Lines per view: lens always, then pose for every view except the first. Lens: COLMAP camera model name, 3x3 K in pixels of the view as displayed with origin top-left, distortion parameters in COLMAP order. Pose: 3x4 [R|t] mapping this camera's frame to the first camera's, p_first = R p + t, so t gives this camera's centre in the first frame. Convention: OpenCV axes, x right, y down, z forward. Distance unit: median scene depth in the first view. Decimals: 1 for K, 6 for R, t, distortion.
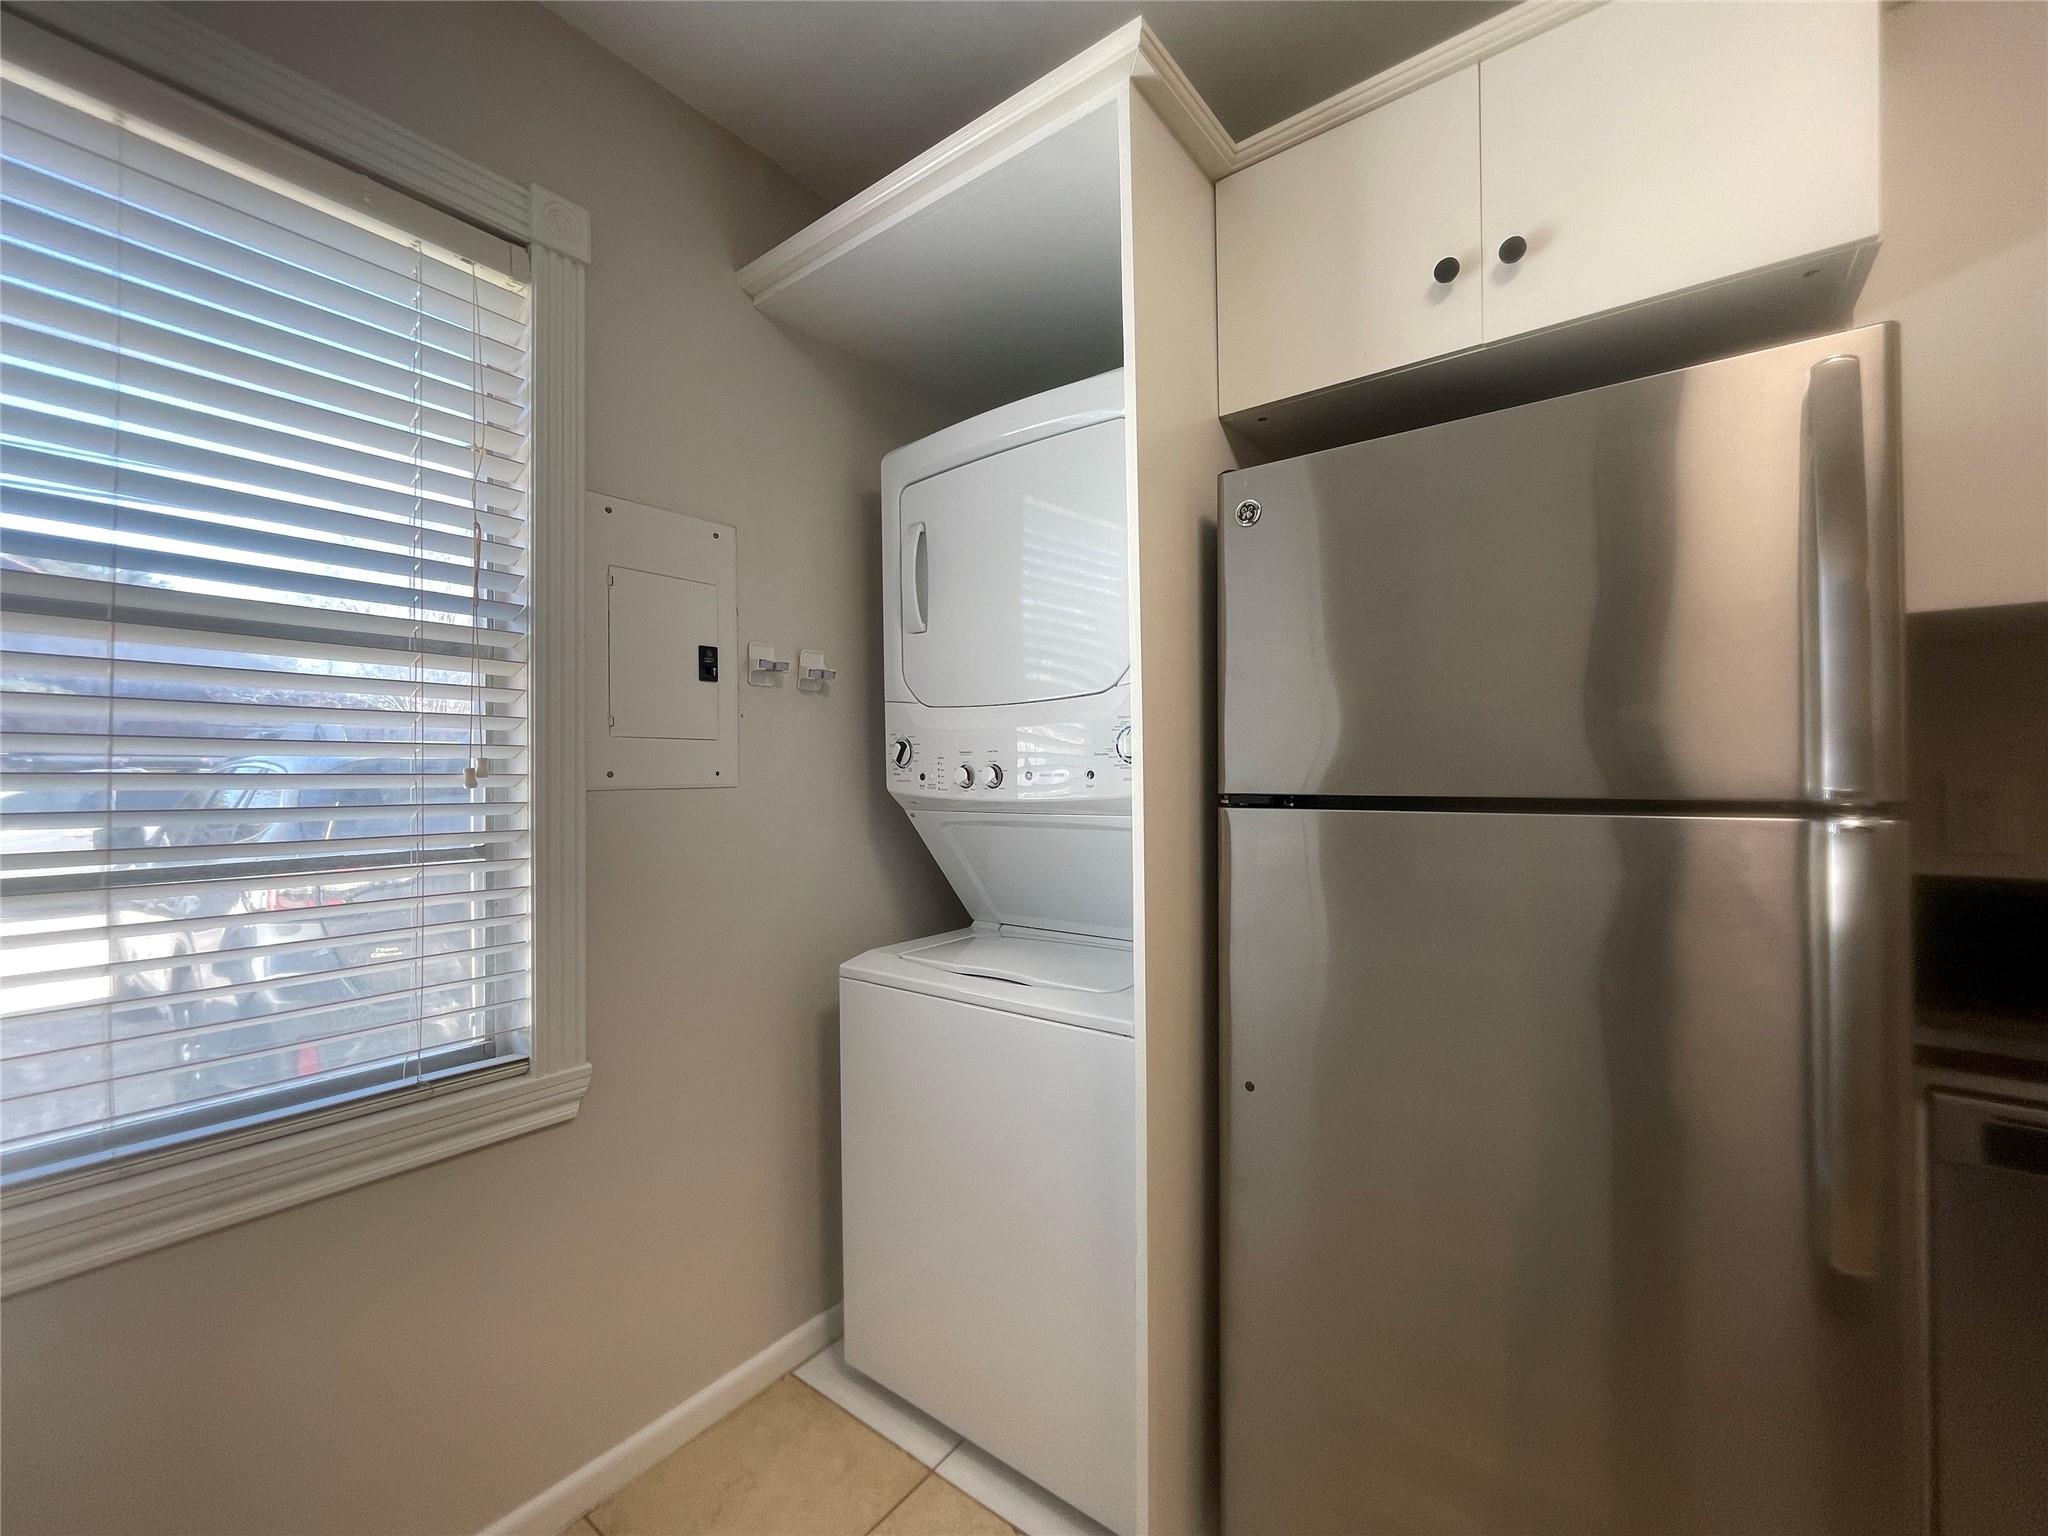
lens RADIAL K [[833.1, 0, 1026.5], [0, 833.1, 768.3], [0, 0, 1]] dist [-0.003809, 0.000214]
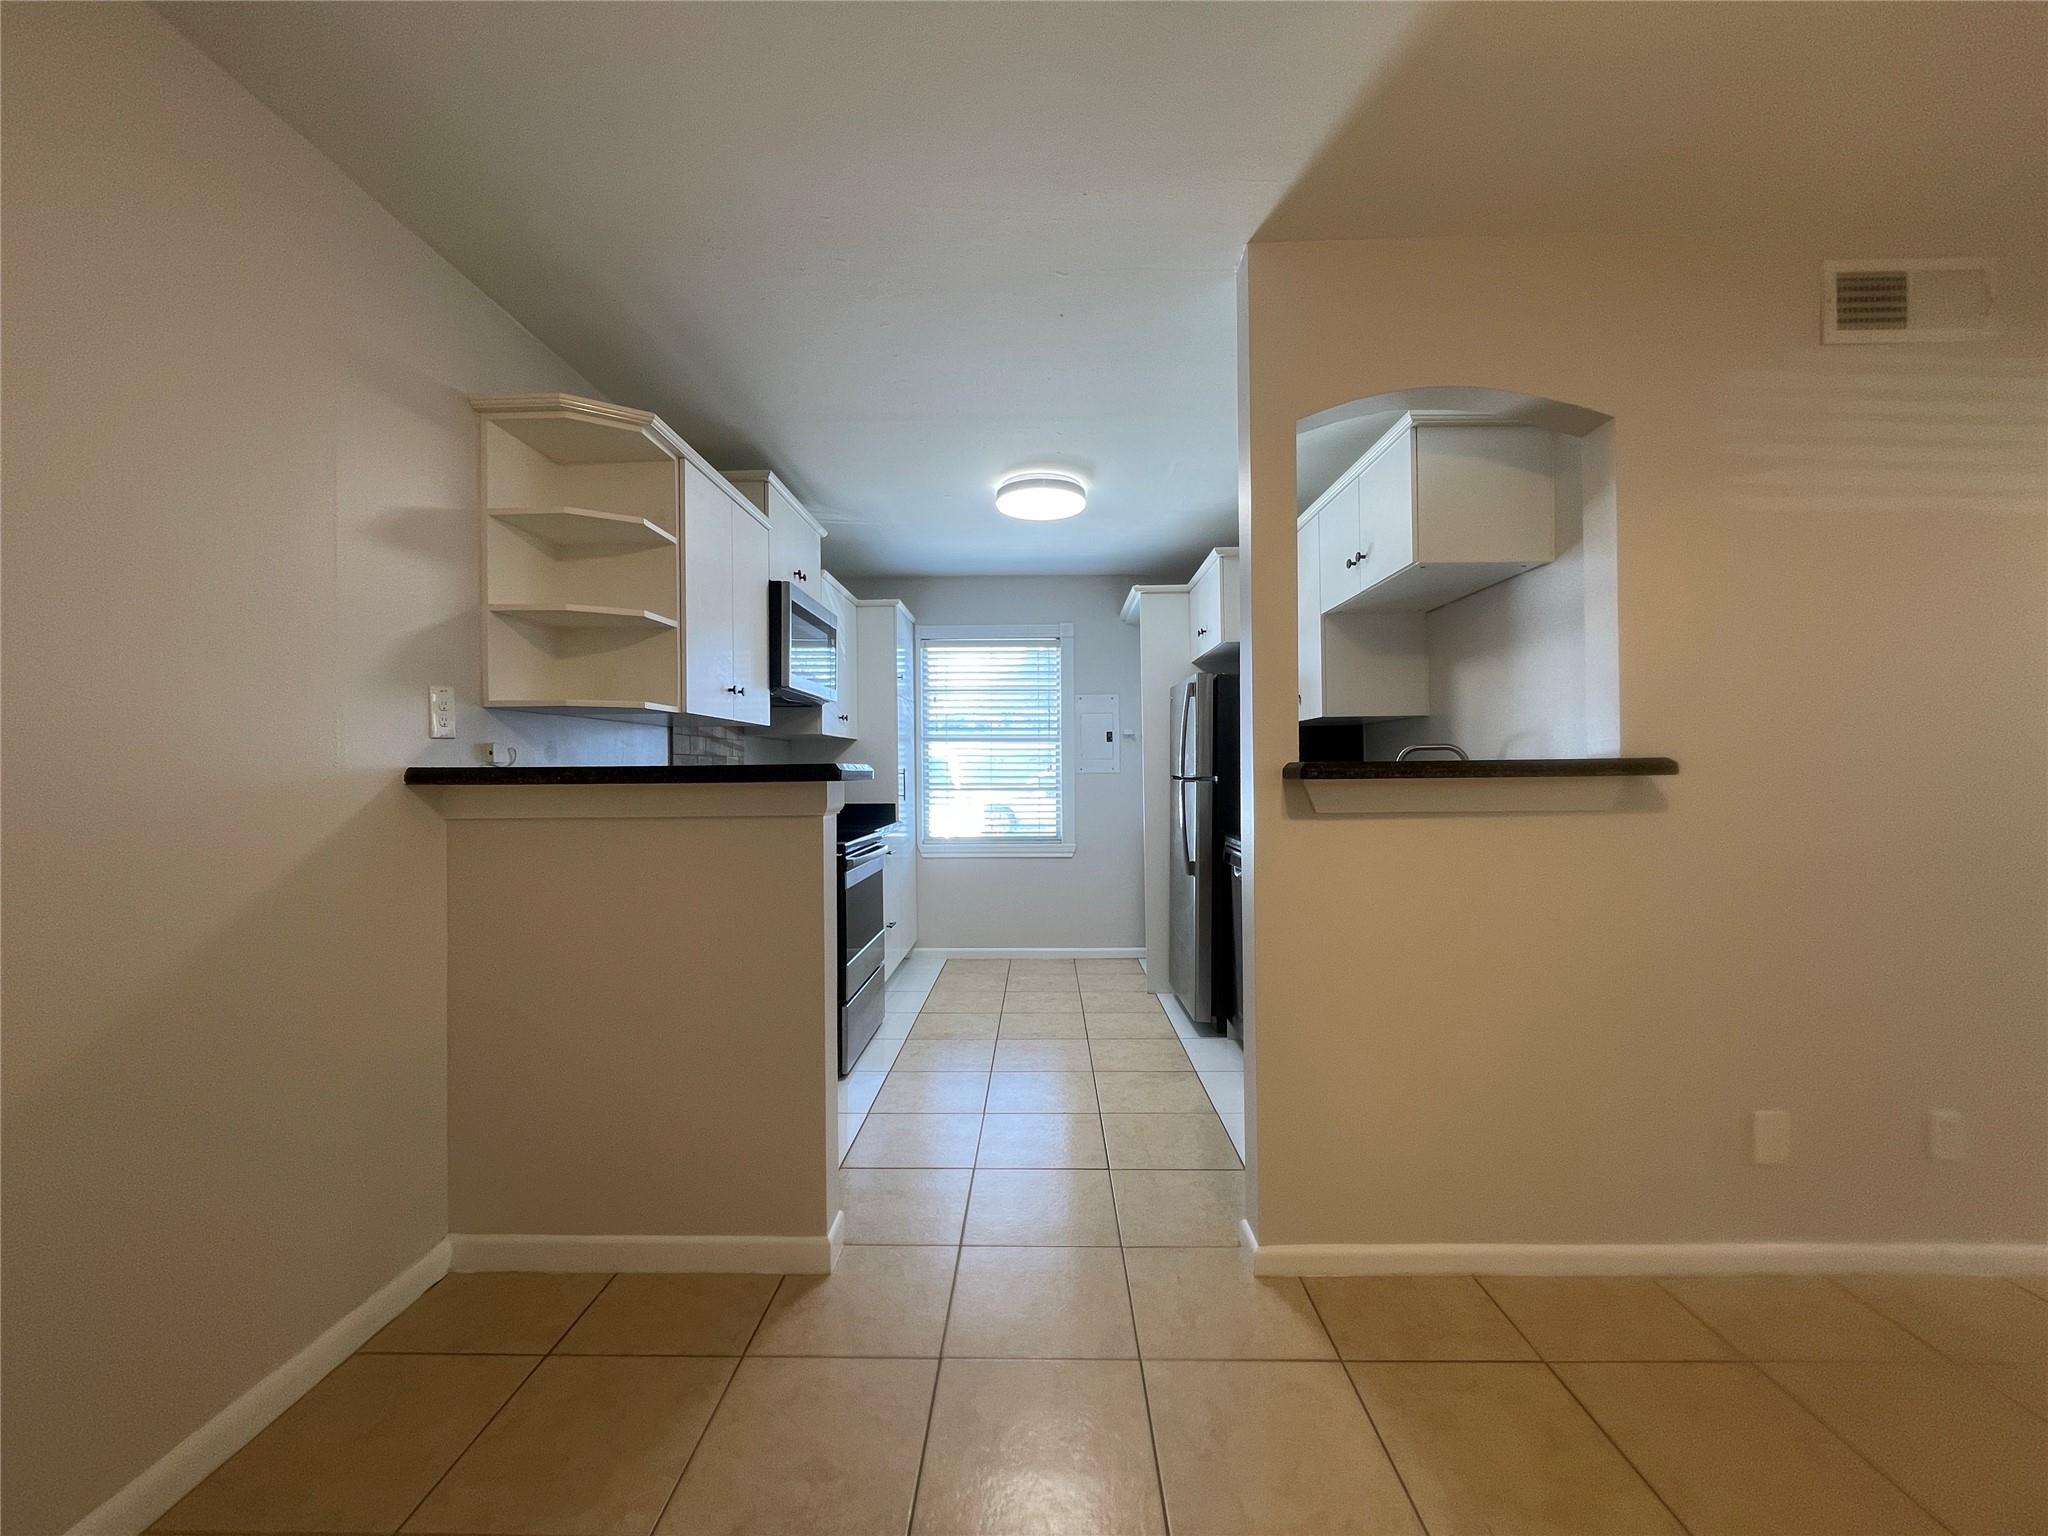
lens RADIAL K [[833.1, 0, 1027.0], [0, 833.1, 767.5], [0, 0, 1]] dist [-0.003809, 0.000214]
pose [[0.578308, 0.003763, -0.815809, 2.524357], [0.010094, 0.999880, 0.011768, -0.048570], [0.815756, -0.015040, 0.578201, -1.430757]]
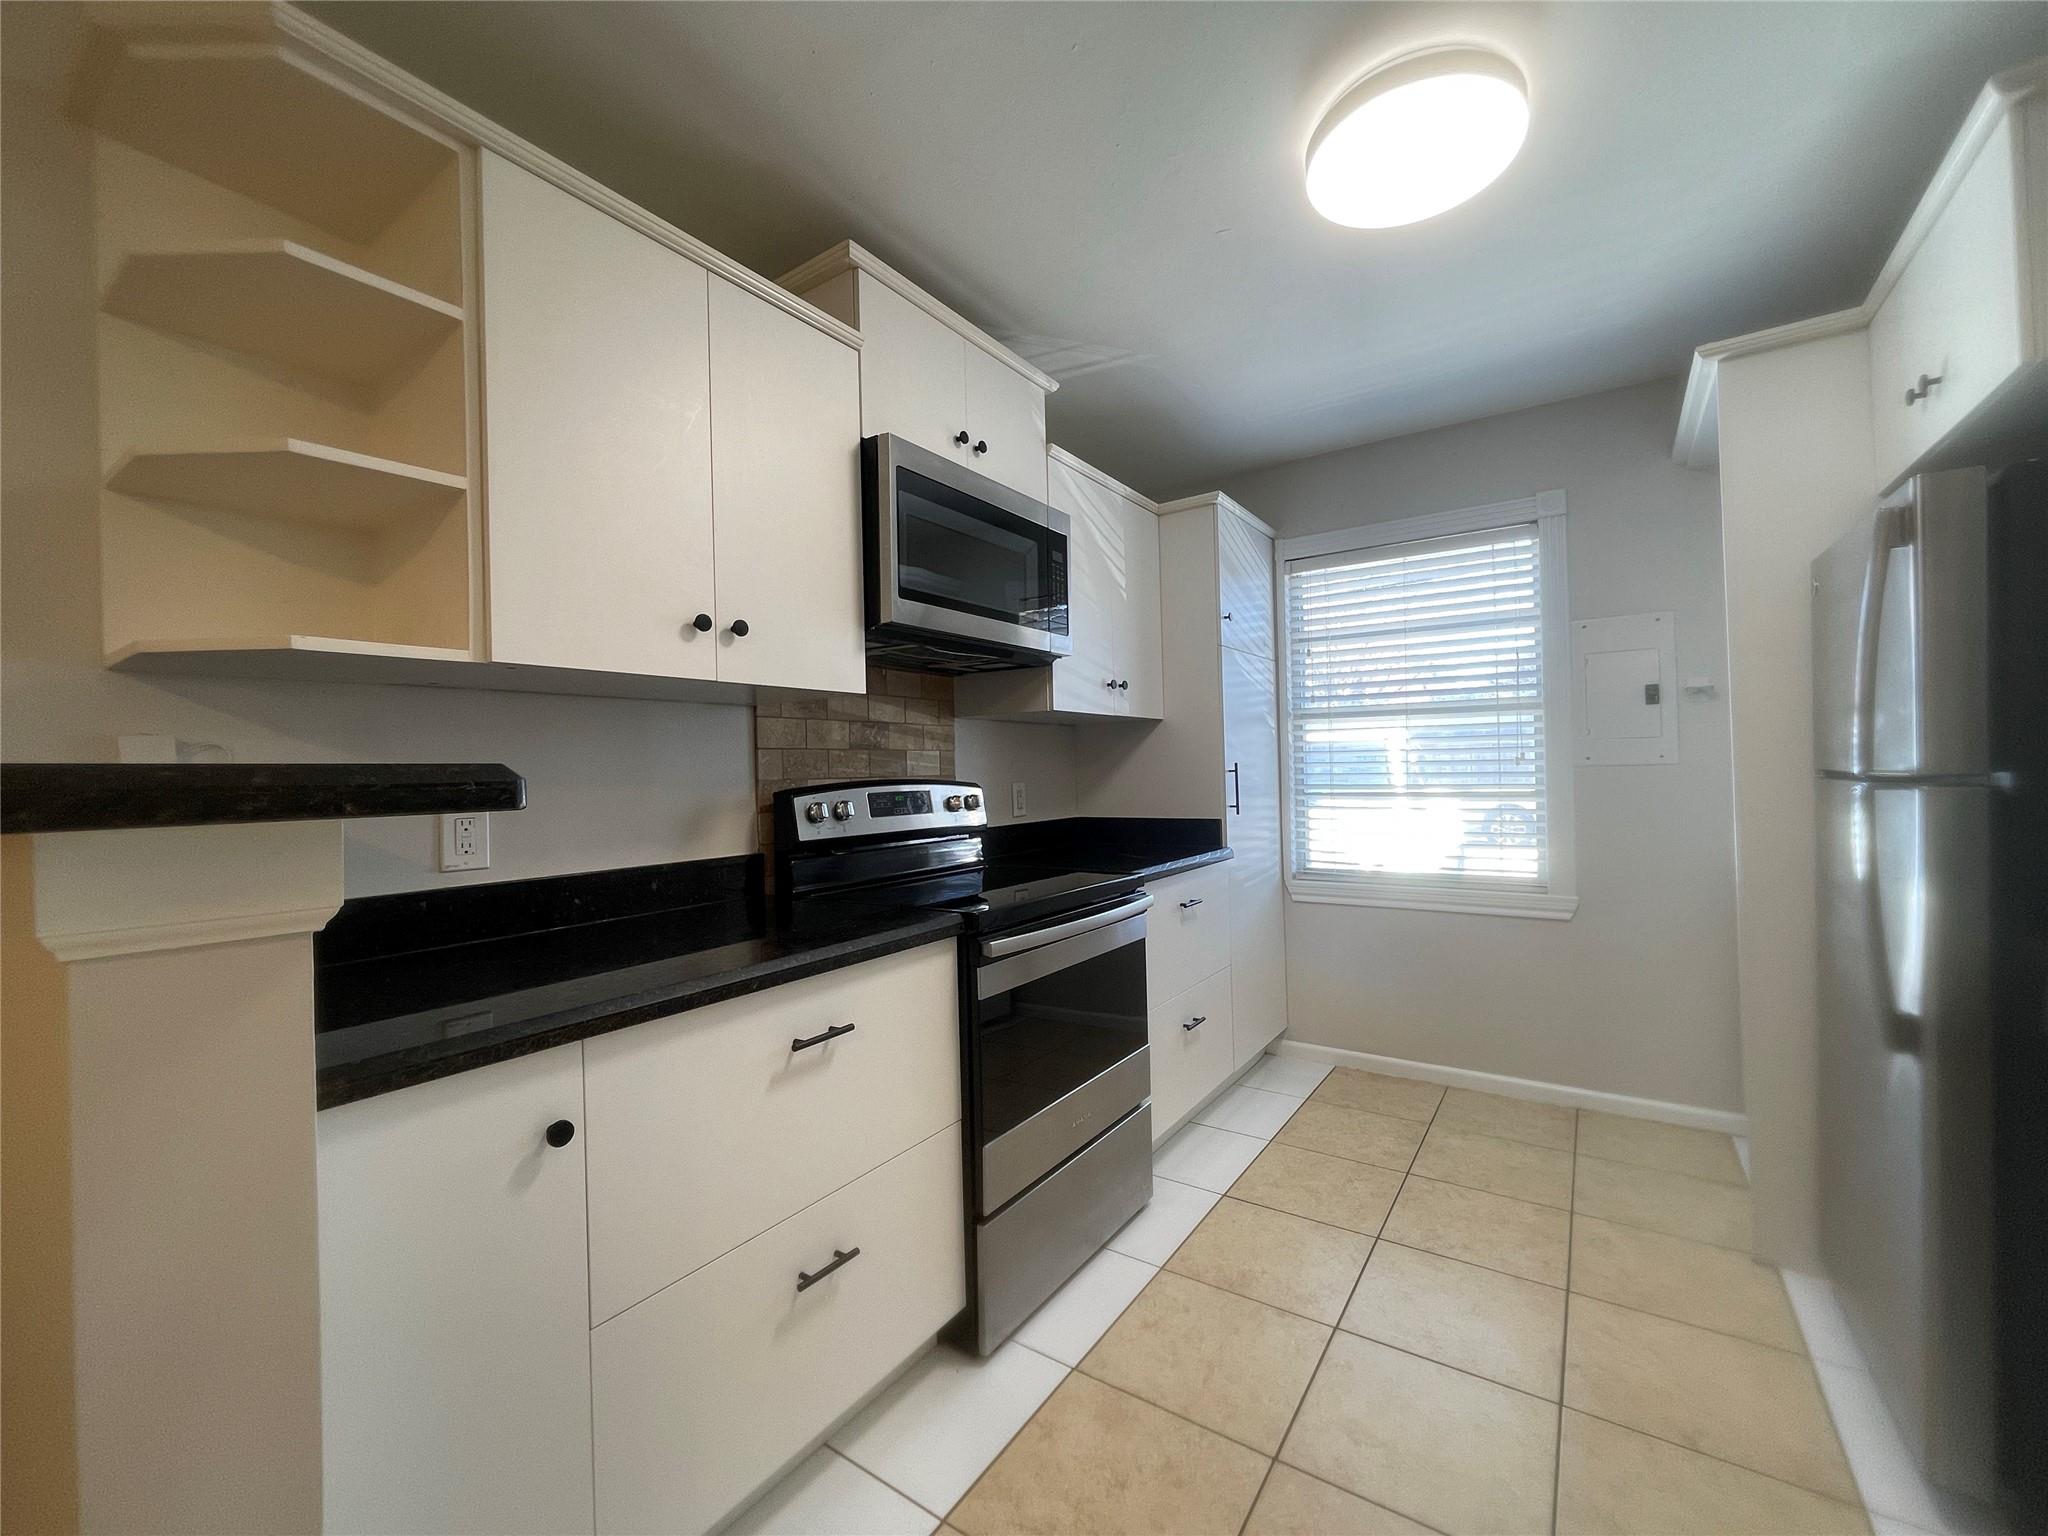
lens RADIAL K [[833.1, 0, 1027.2], [0, 833.1, 768.3], [0, 0, 1]] dist [-0.003809, 0.000214]
pose [[0.036311, 0.005708, -0.999324, 1.525610], [0.033016, 0.999431, 0.006908, -0.028103], [0.998795, -0.033245, 0.036102, -0.451441]]
